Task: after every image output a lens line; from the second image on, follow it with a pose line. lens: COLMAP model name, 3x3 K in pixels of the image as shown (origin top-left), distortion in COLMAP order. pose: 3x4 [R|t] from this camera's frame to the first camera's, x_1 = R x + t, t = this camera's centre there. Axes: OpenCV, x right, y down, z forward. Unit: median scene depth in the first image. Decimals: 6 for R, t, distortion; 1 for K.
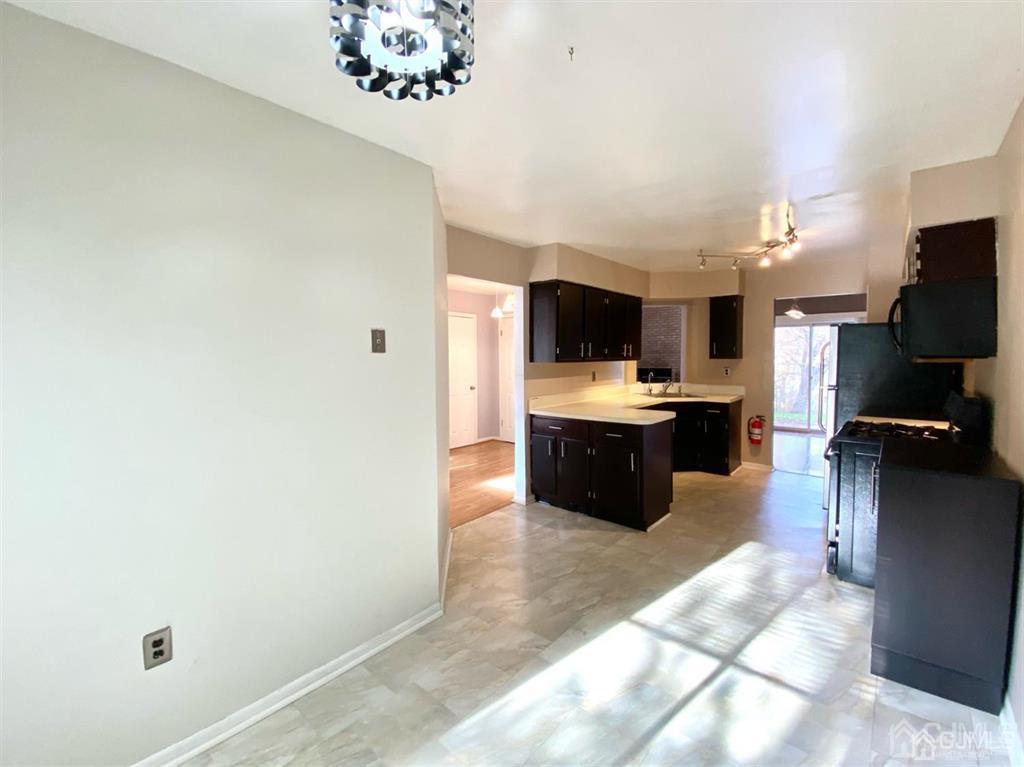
lens RADIAL K [[421.2, 0, 511.3], [0, 421.2, 381.1], [0, 0, 1]] dist [0.000059, -0.000845]
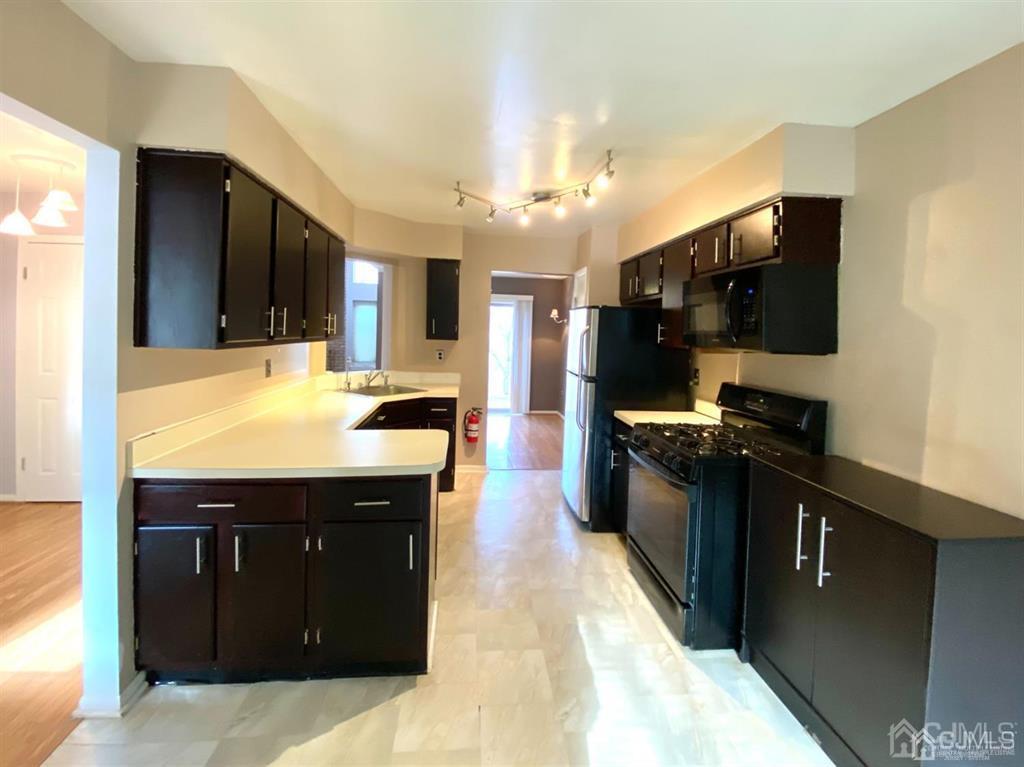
lens RADIAL K [[421.2, 0, 475.0], [0, 421.2, 339.6], [0, 0, 1]] dist [0.000059, -0.000845]
pose [[0.695094, 0.012426, 0.718811, -0.018040], [0.008844, 0.999627, -0.025832, -0.037206], [-0.718864, 0.024313, 0.694725, 0.479008]]
